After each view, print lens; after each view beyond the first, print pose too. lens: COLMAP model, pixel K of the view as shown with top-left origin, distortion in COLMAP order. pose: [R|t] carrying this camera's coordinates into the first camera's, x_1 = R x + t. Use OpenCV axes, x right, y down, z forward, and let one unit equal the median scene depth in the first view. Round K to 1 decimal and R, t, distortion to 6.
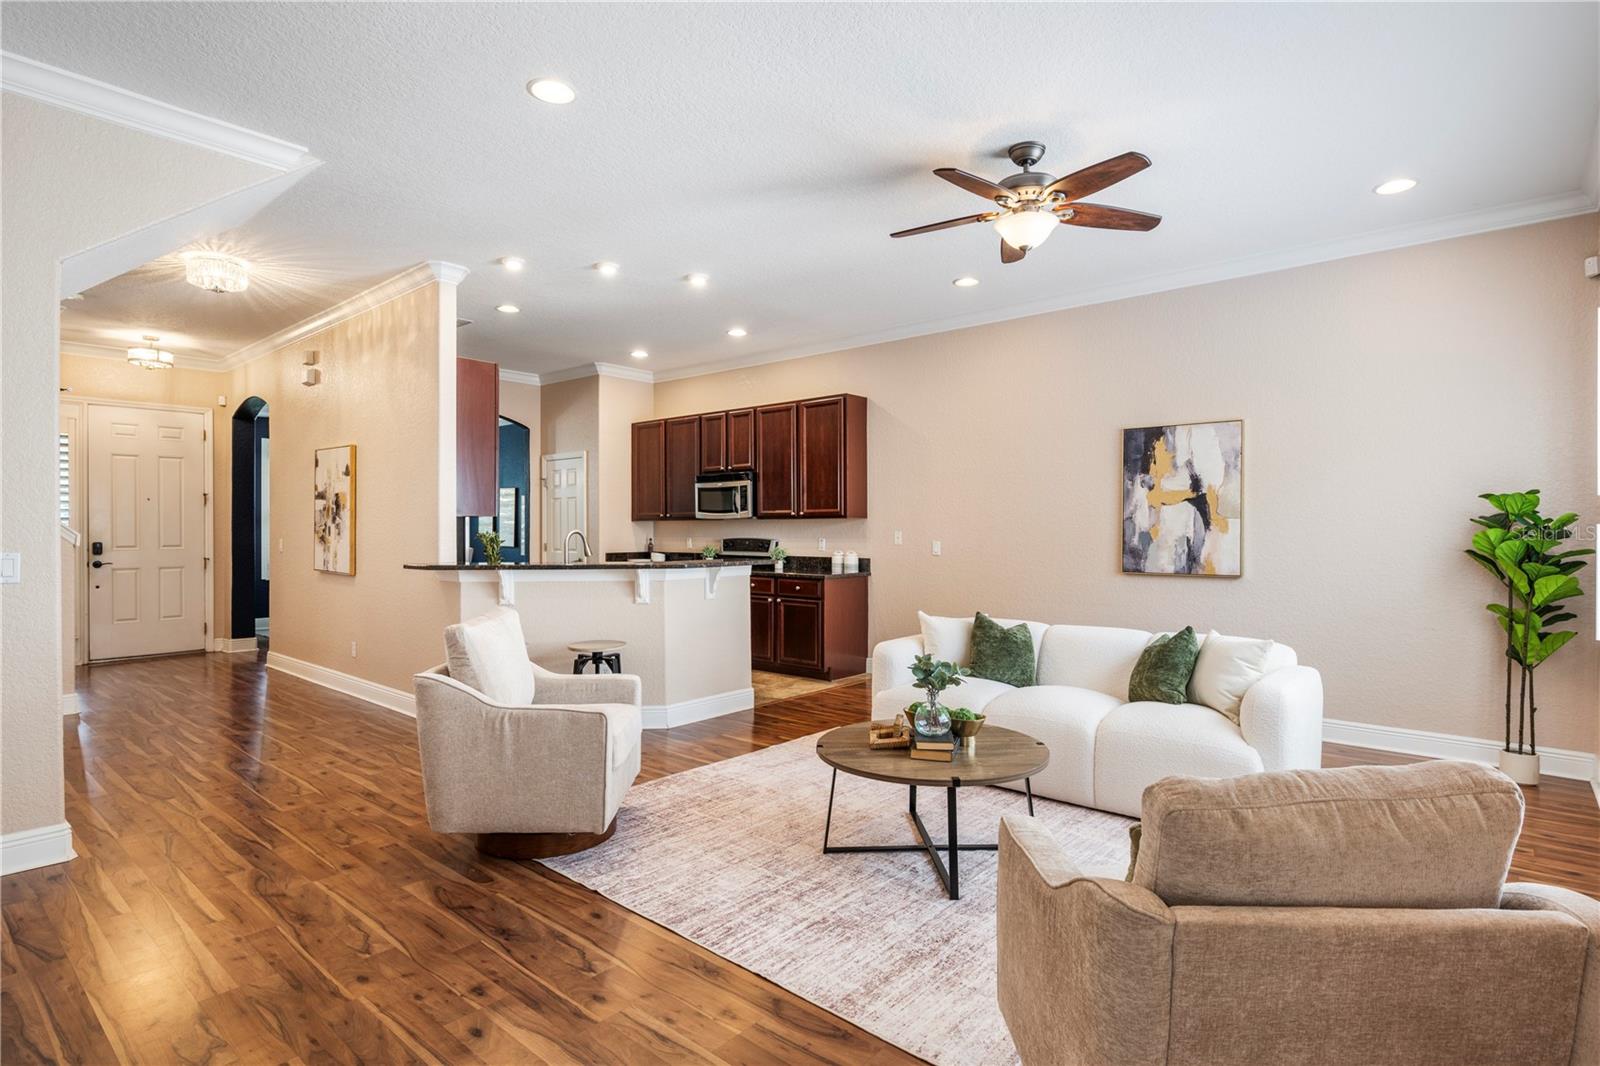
lens RADIAL K [[814.8, 0, 800.0], [0, 814.8, 533.0], [0, 0, 1]] dist [-0.000353, -0.000050]
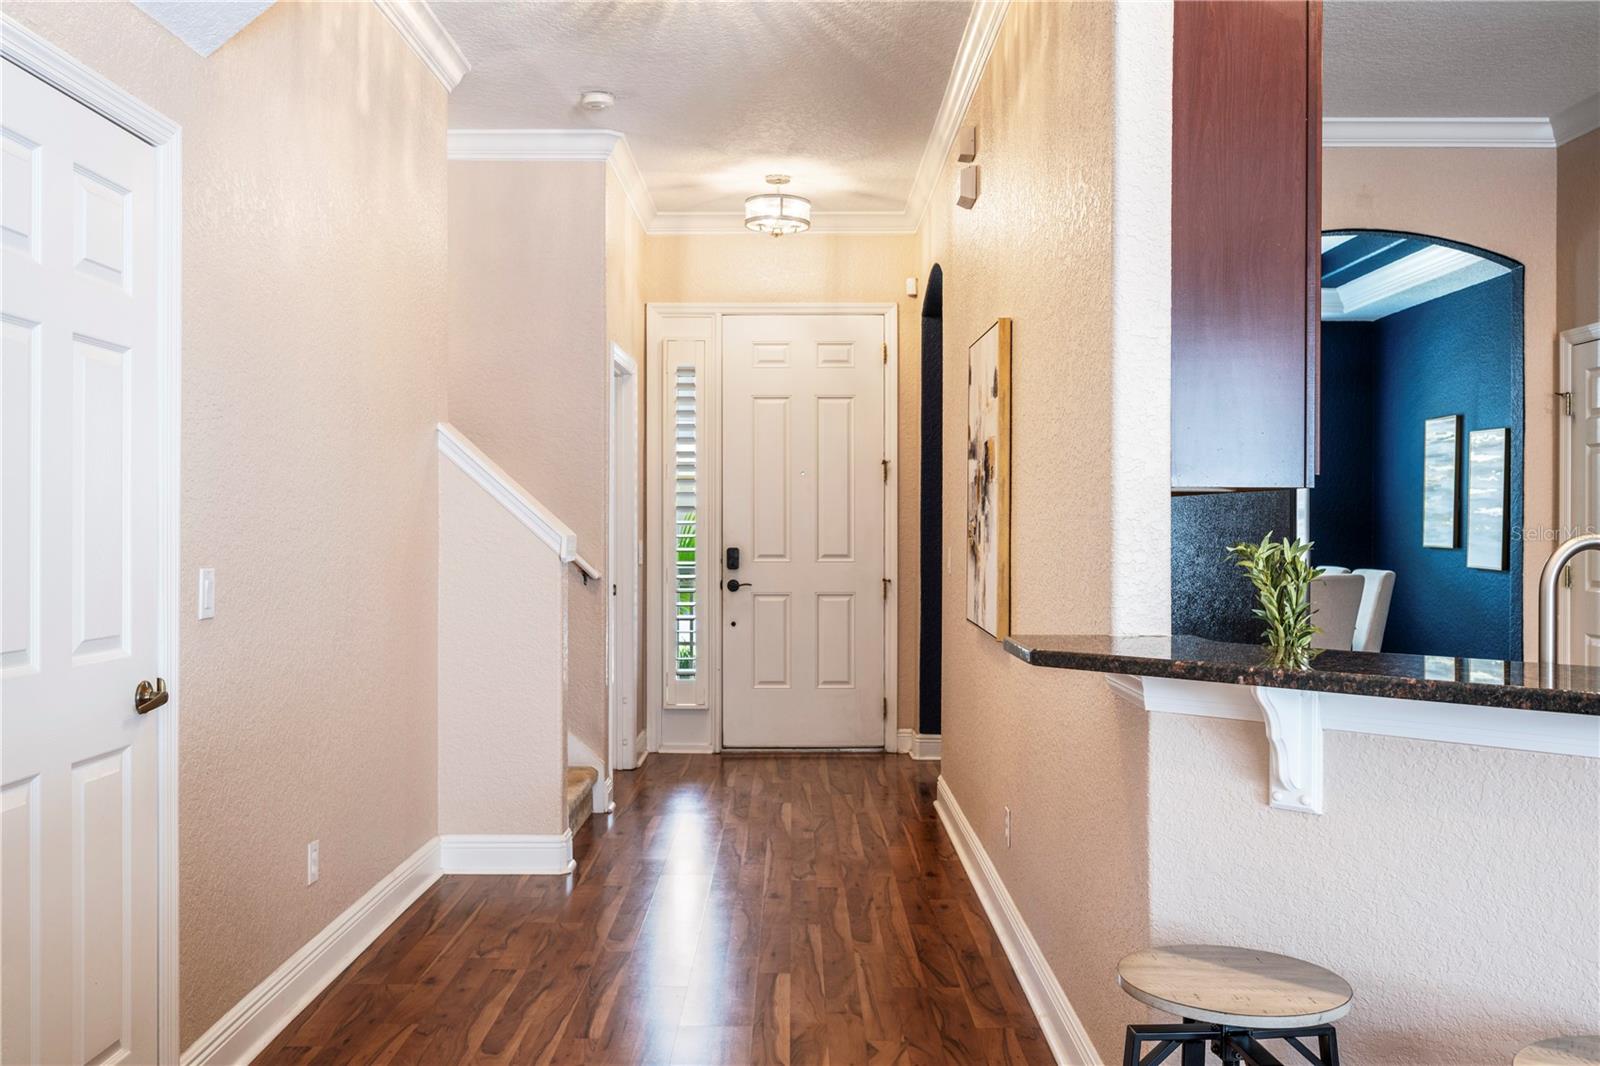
lens RADIAL K [[1370.4, 0, 800.0], [0, 1370.4, 533.0], [0, 0, 1]] dist [-0.001128, -0.000046]
pose [[0.657359, 0.006139, -0.753553, -0.084159], [-0.005729, 0.999979, 0.003149, -0.002852], [0.753556, 0.002247, 0.657380, 0.384862]]
